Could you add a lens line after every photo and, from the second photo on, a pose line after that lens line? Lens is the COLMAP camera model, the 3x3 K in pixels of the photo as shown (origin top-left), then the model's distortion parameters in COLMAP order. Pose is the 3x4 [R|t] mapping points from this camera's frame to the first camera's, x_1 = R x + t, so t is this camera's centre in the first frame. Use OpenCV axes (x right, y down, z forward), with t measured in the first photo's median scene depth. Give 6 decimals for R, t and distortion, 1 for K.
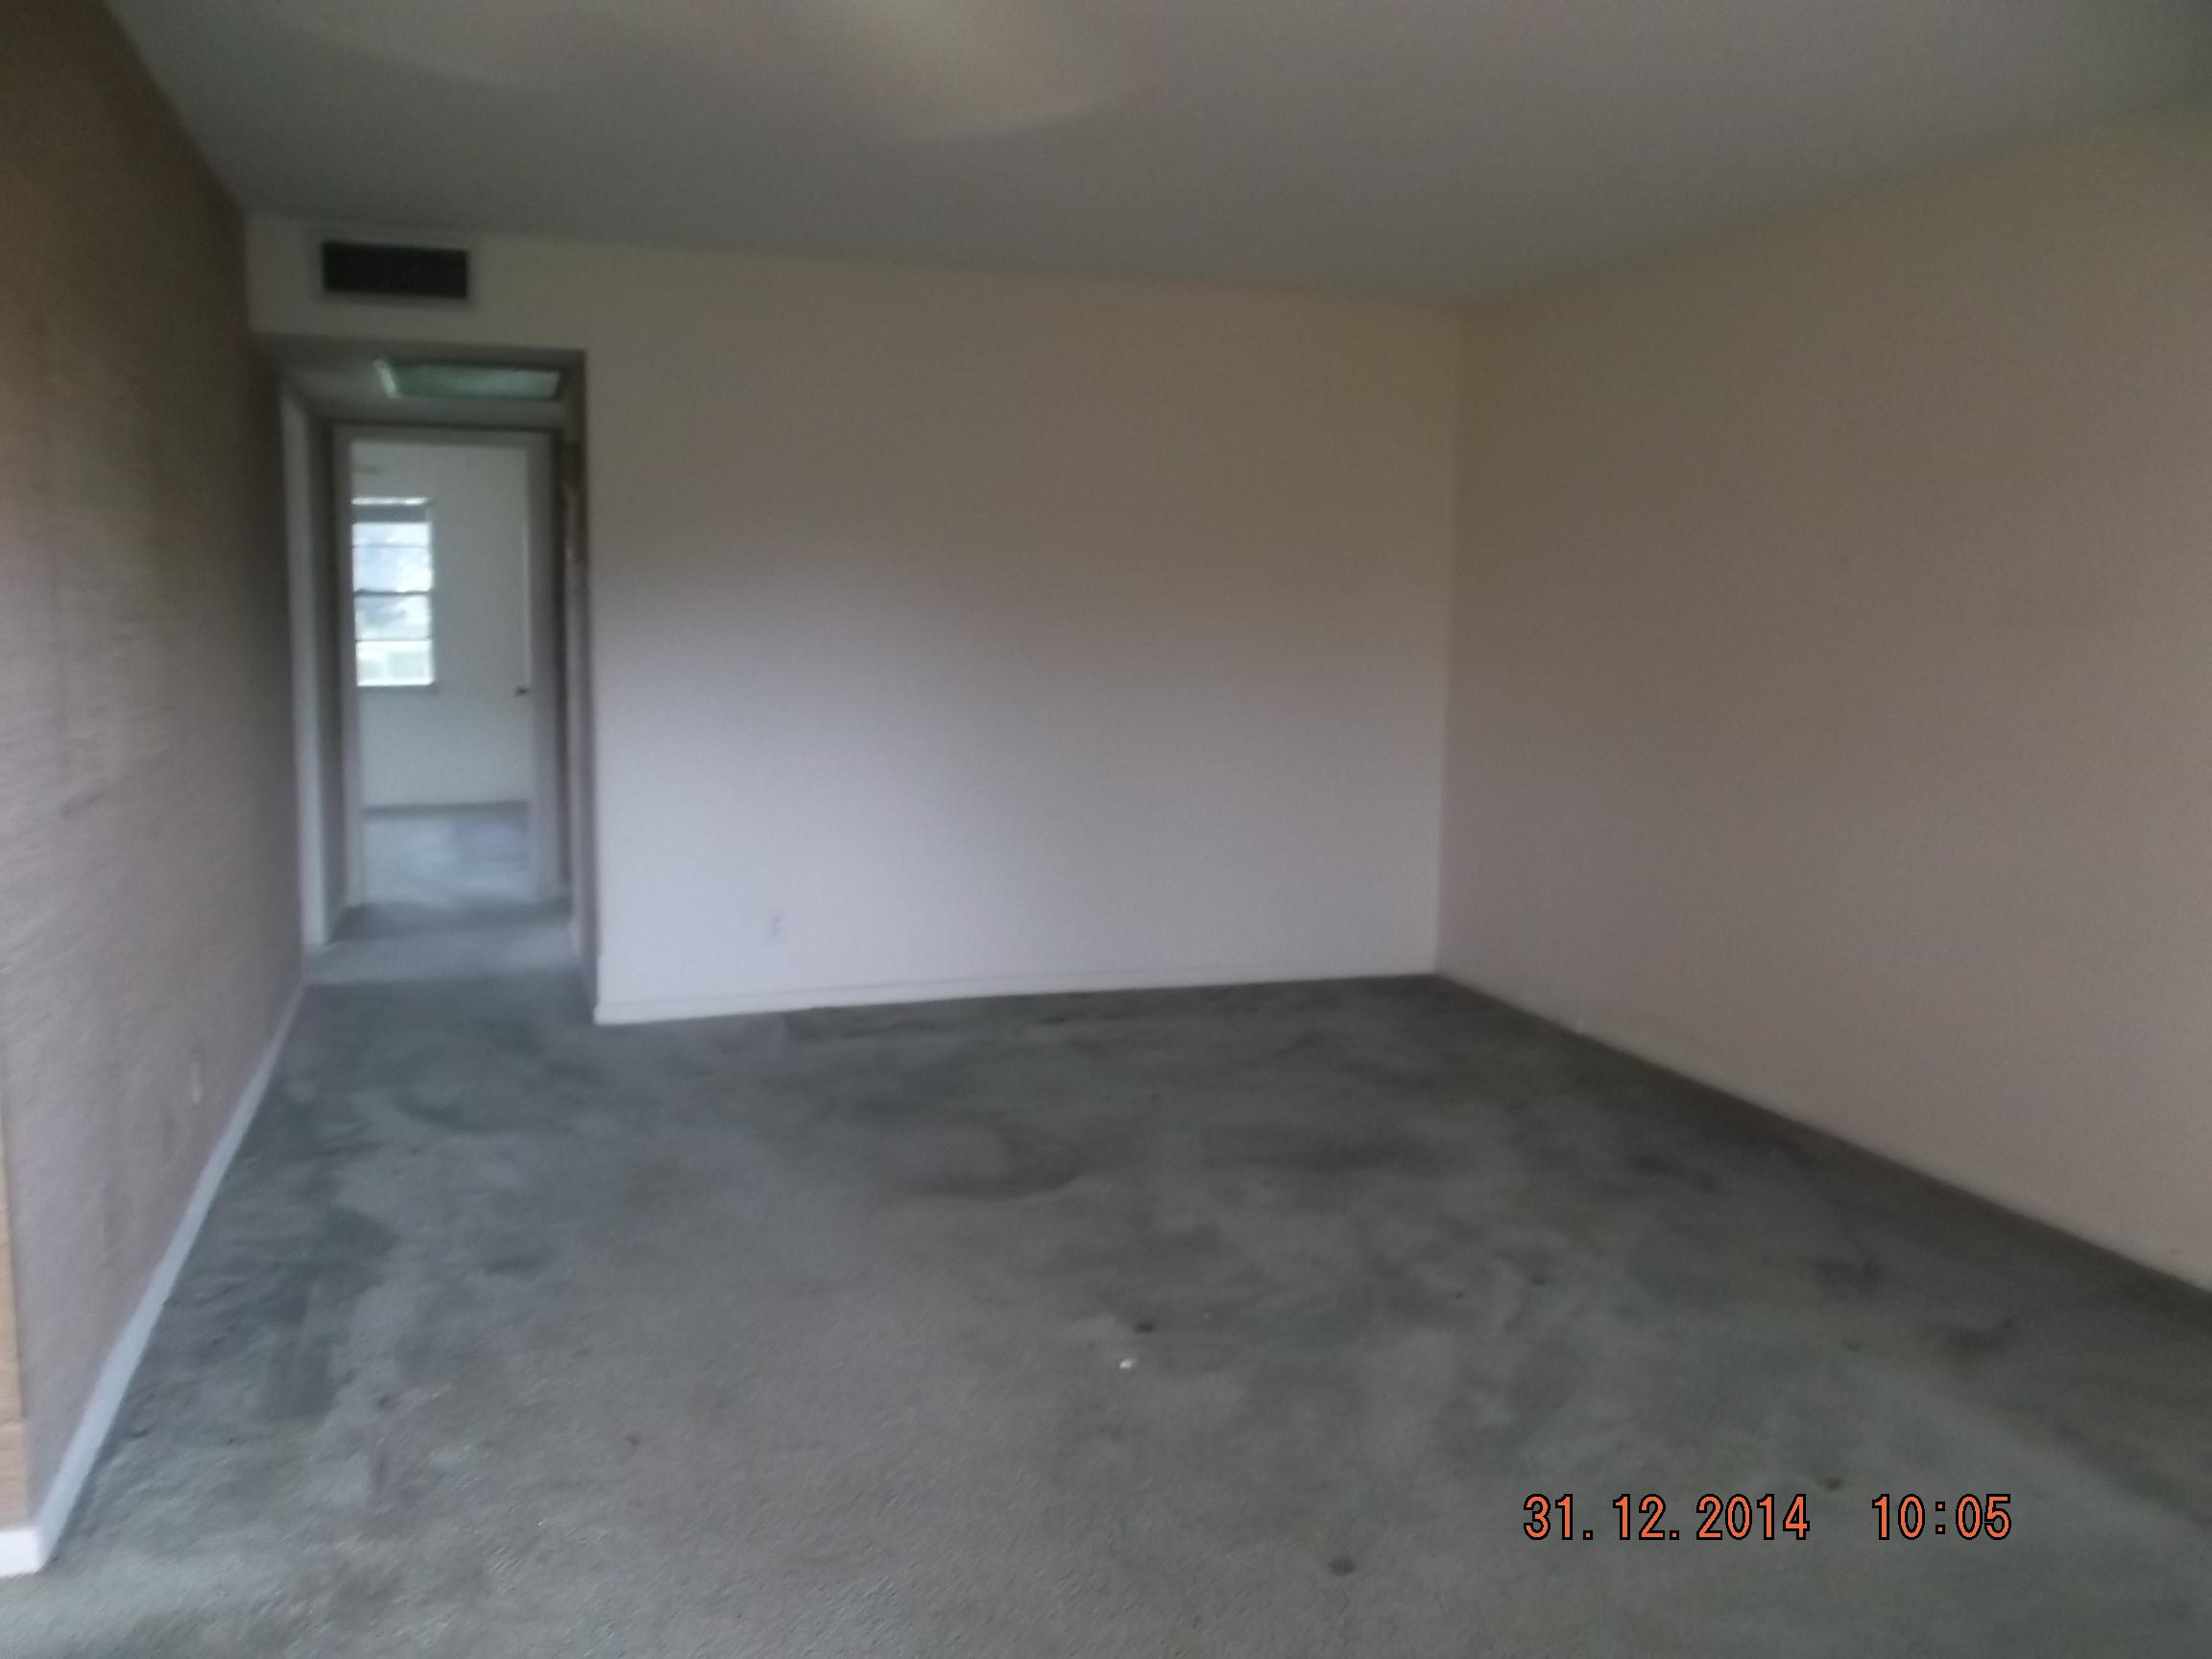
lens RADIAL K [[1738.9, 0, 1106.0], [0, 1738.9, 829.5], [0, 0, 1]] dist [-0.059531, -0.001975]
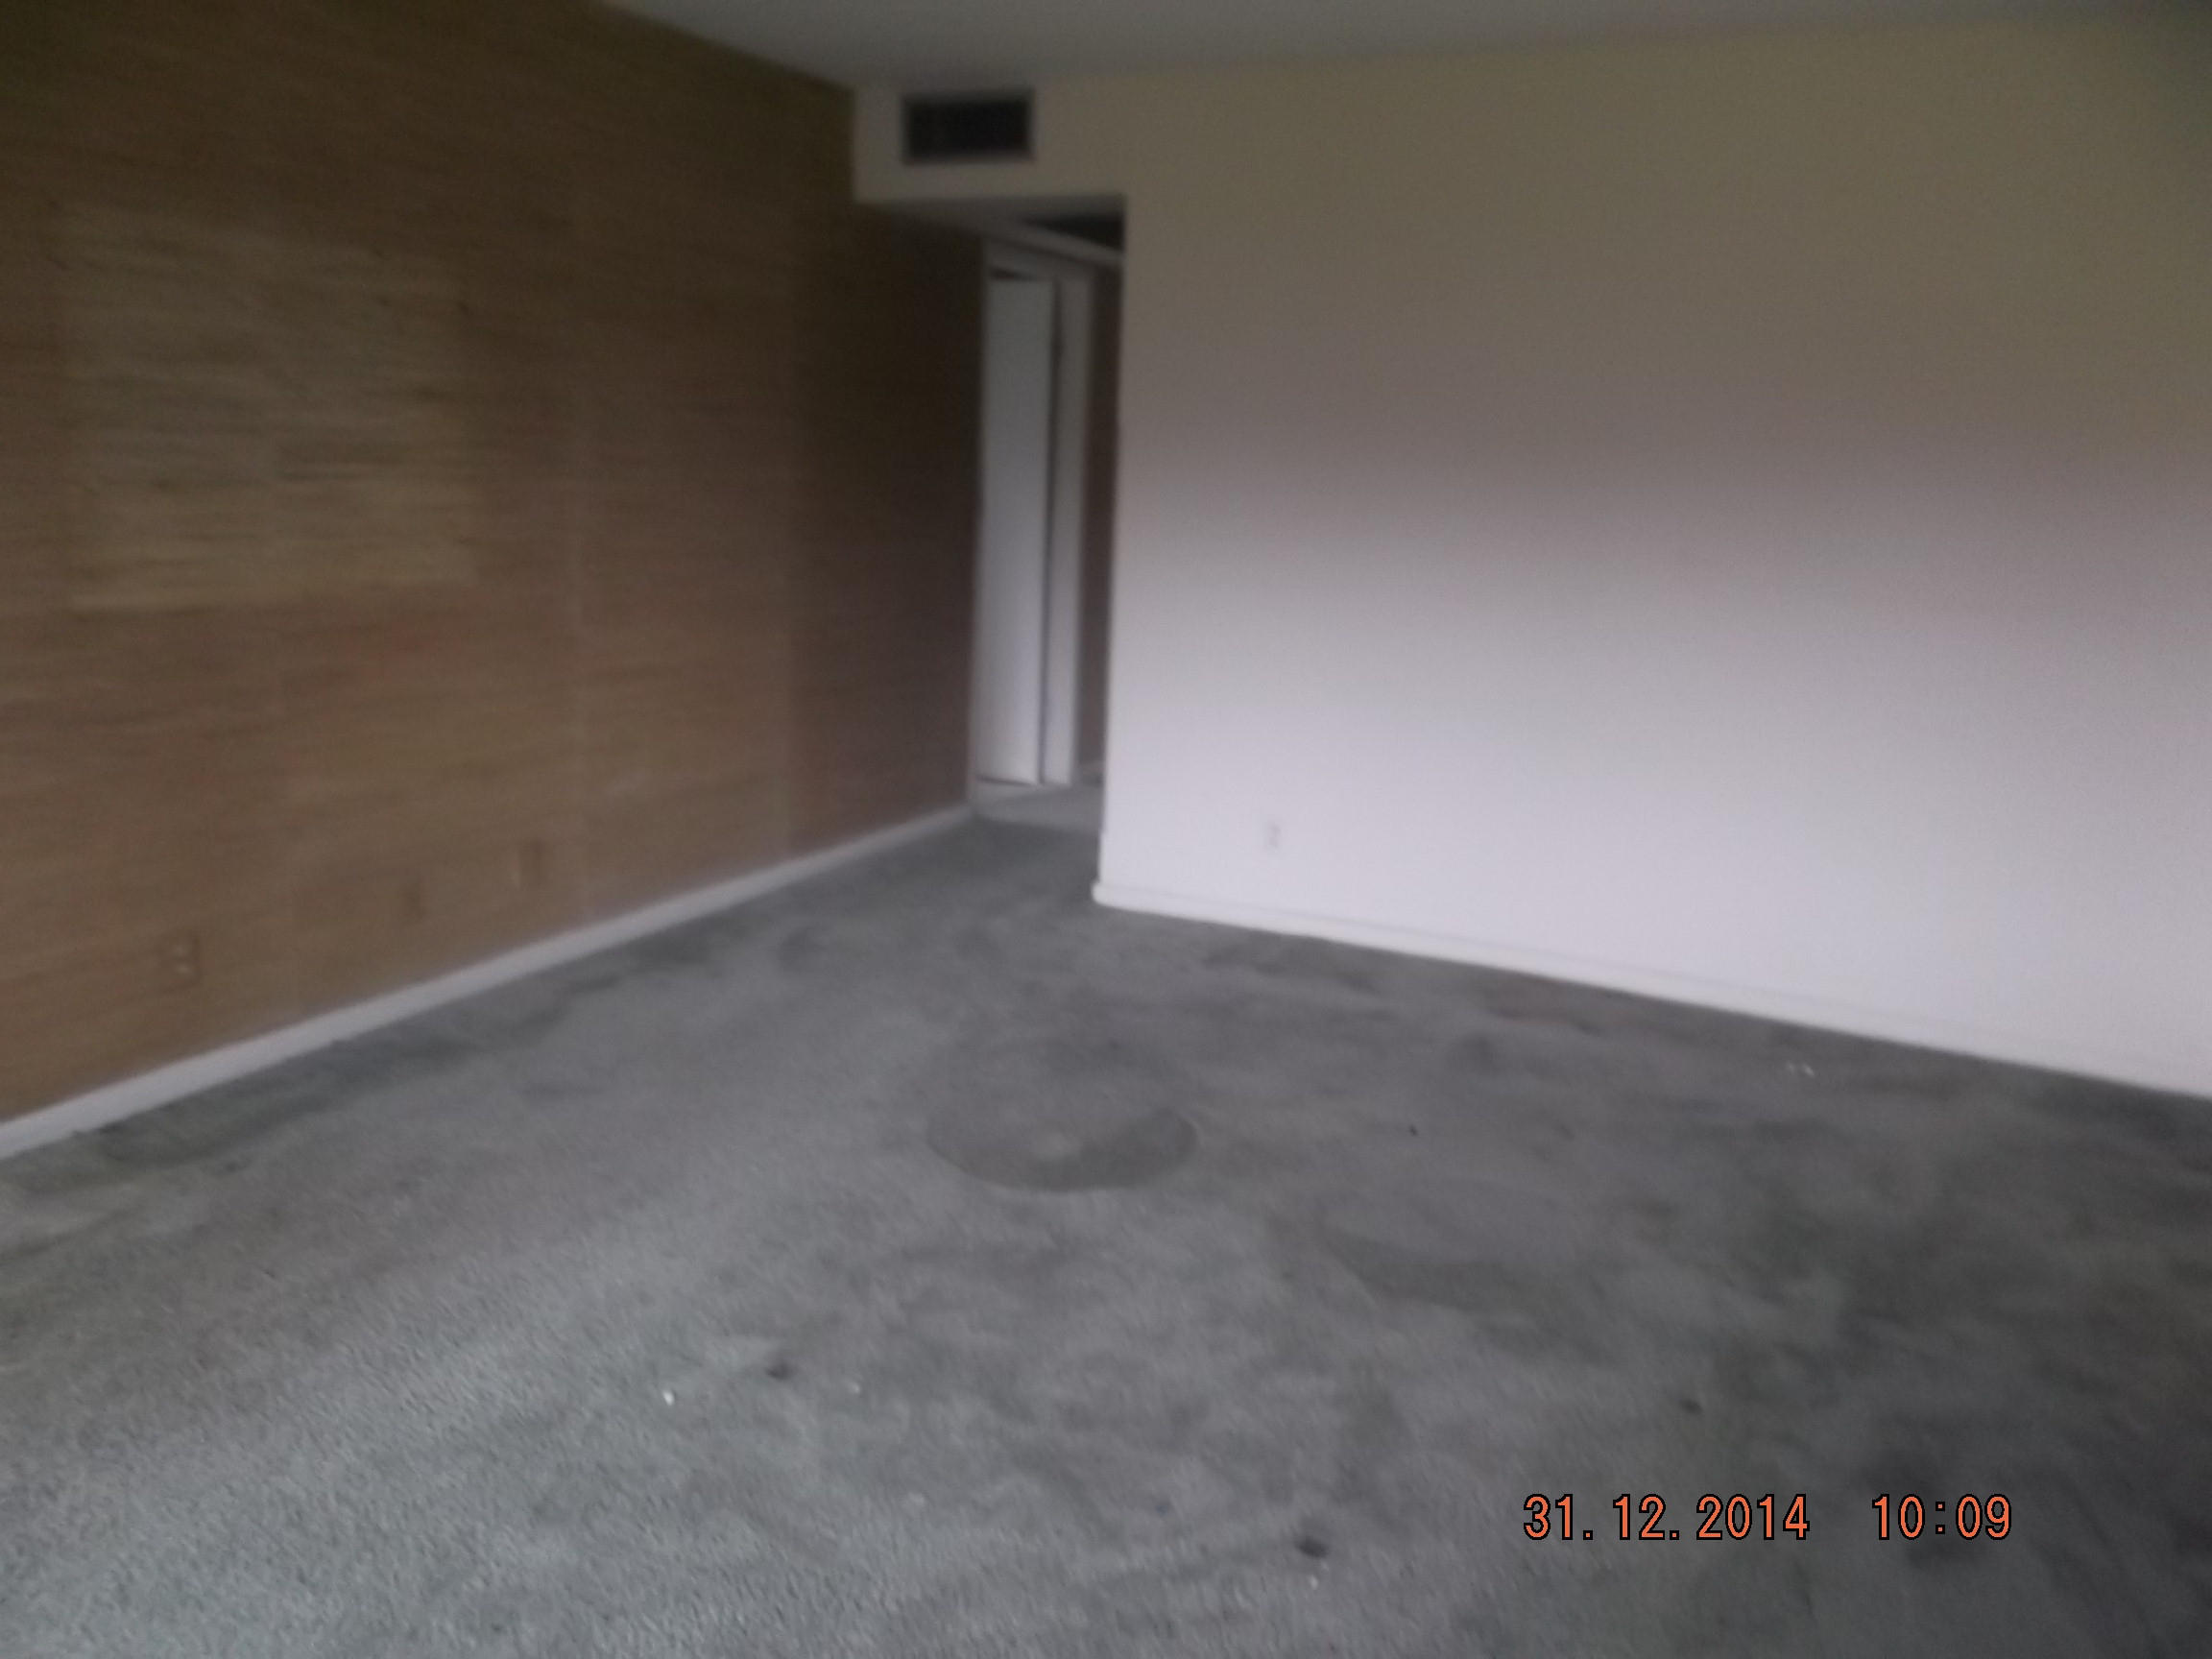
lens RADIAL K [[1737.6, 0, 1106.0], [0, 1737.6, 829.5], [0, 0, 1]] dist [0.001344, -0.000646]
pose [[0.704389, 0.170932, -0.688925, 0.413856], [-0.116810, 0.985254, 0.125022, -0.056566], [0.700136, -0.007591, 0.713969, 0.322540]]
